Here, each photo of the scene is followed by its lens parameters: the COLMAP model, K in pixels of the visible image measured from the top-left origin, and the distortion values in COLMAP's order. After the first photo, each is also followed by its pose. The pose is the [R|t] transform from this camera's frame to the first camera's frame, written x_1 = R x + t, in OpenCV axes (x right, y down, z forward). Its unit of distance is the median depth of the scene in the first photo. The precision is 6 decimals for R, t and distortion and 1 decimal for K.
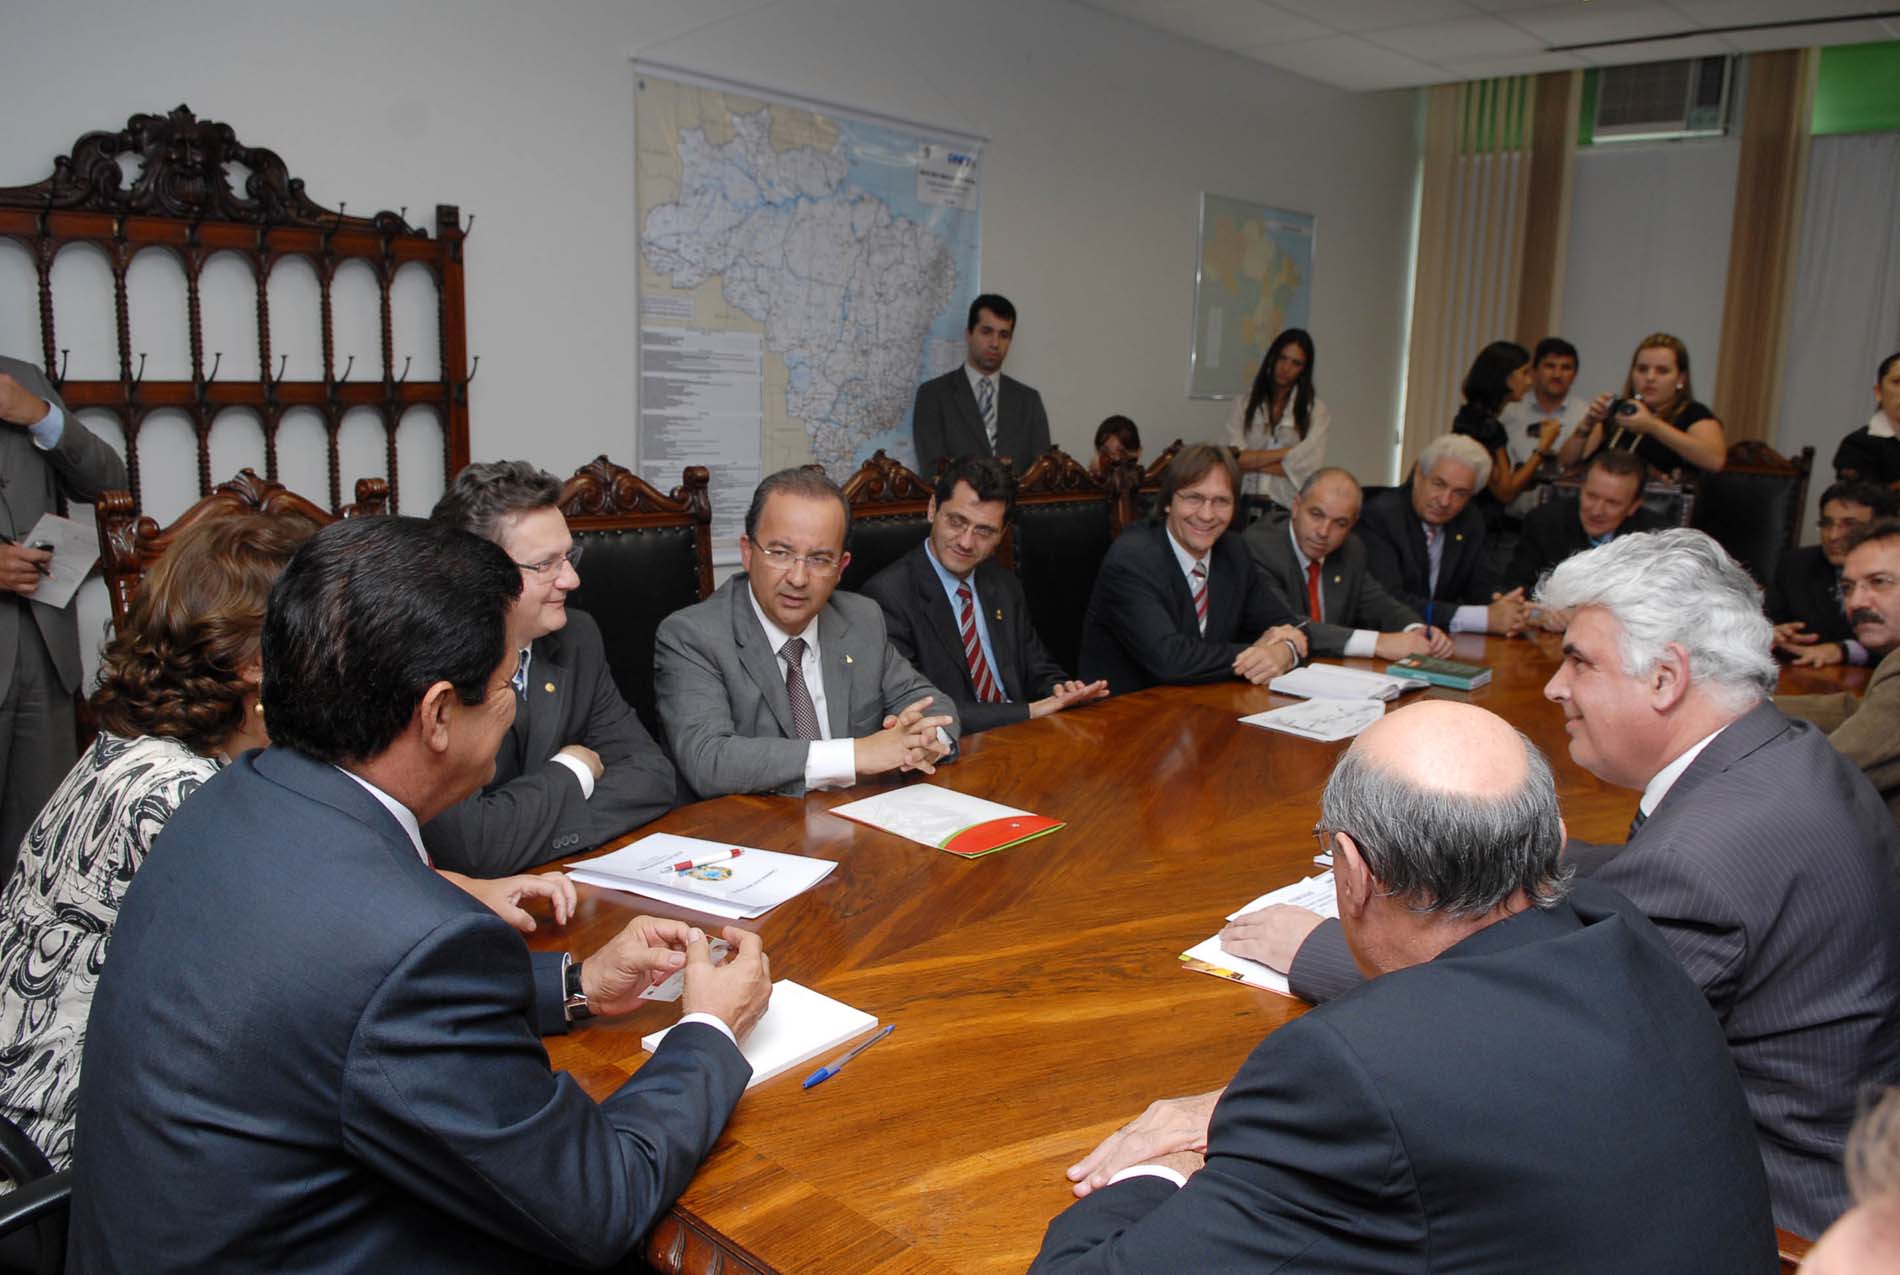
lens RADIAL K [[1495.2, 0, 925.1], [0, 1495.2, 636.6], [0, 0, 1]] dist [-0.009339, -0.018863]
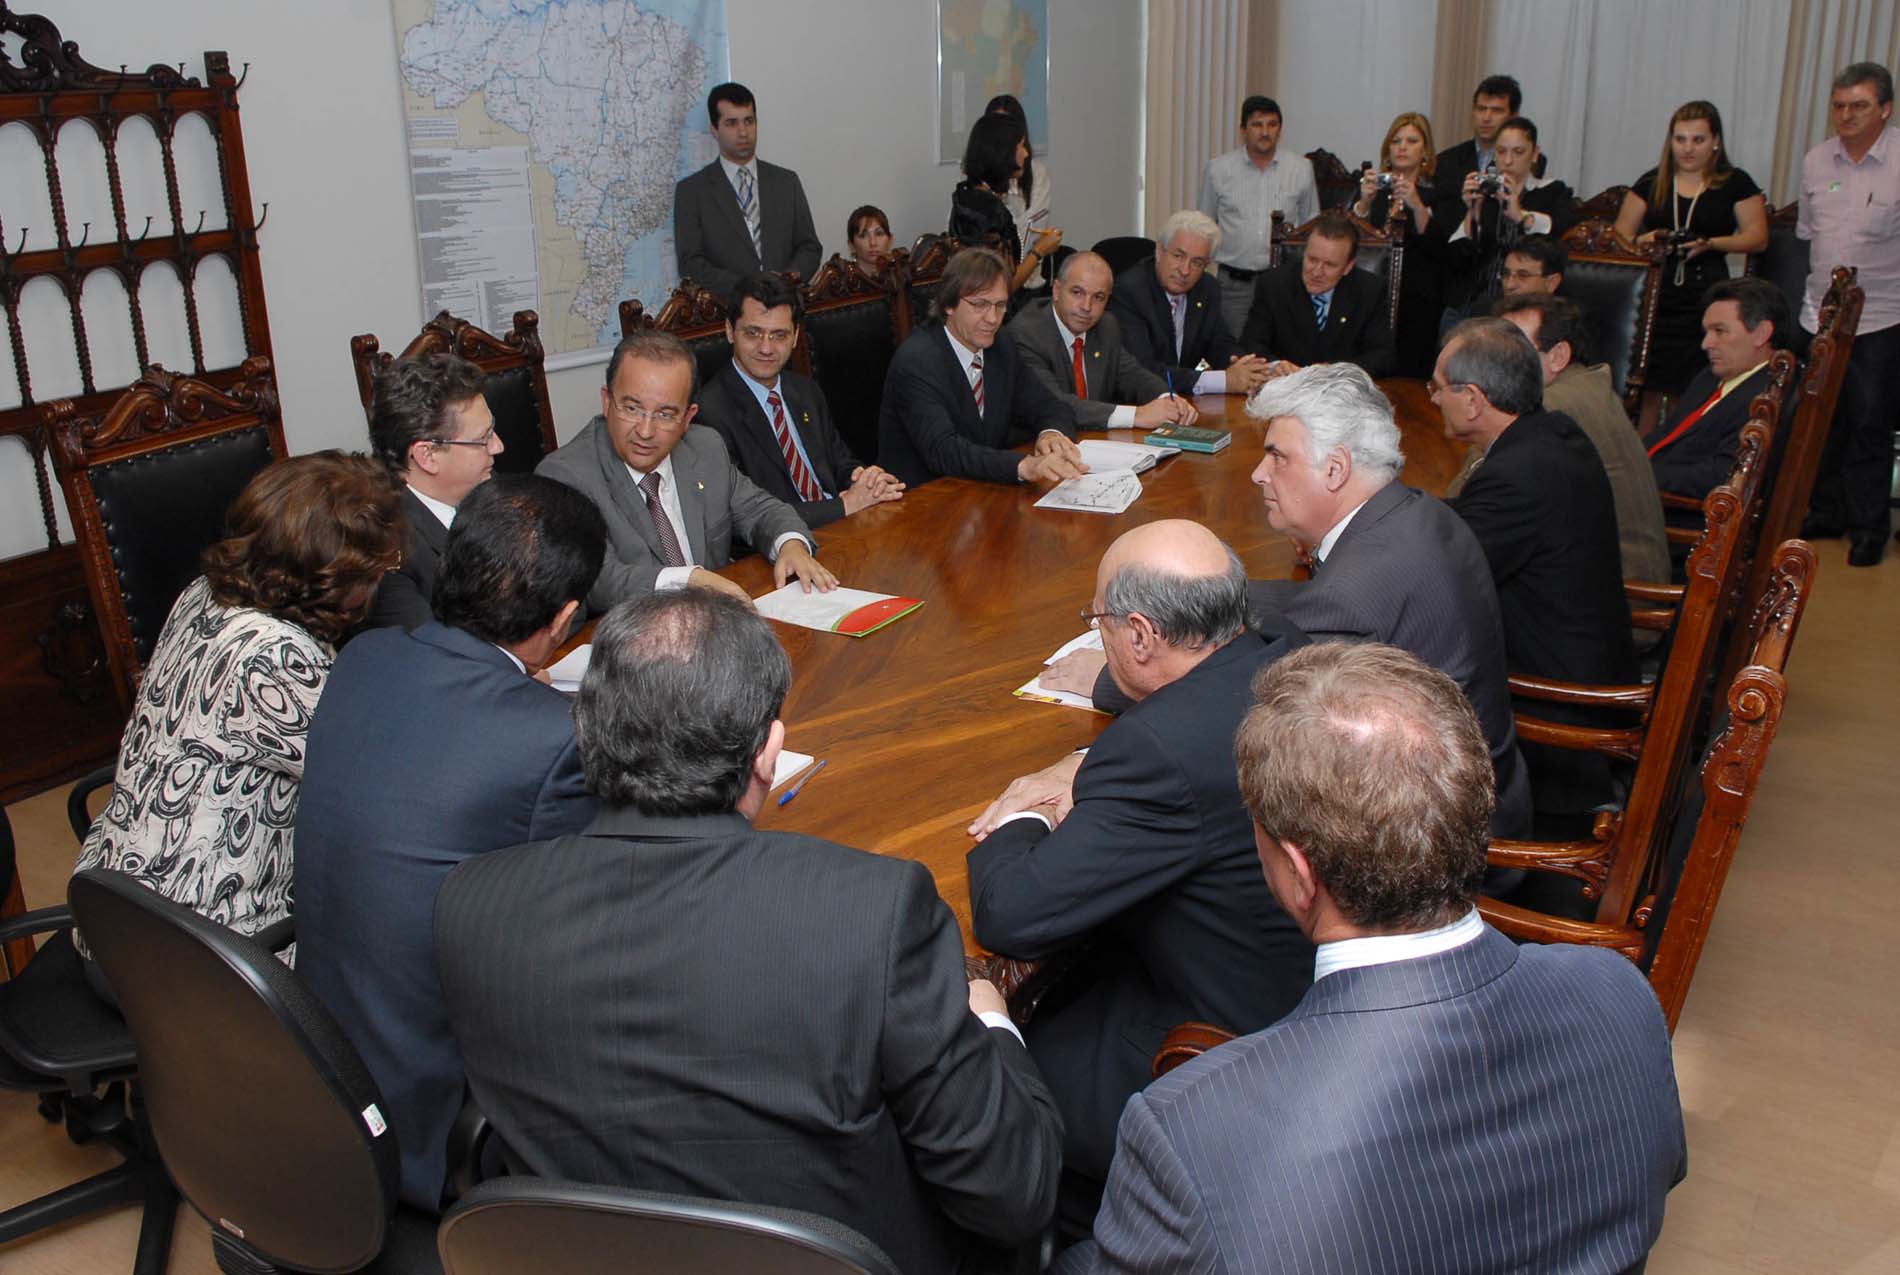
lens RADIAL K [[1495.2, 0, 925.1], [0, 1495.2, 636.6], [0, 0, 1]] dist [-0.009339, -0.018863]
pose [[0.984361, -0.103537, 0.142524, -0.032190], [0.080782, 0.984274, 0.157093, -0.019207], [-0.156548, -0.143122, 0.977246, -0.104905]]
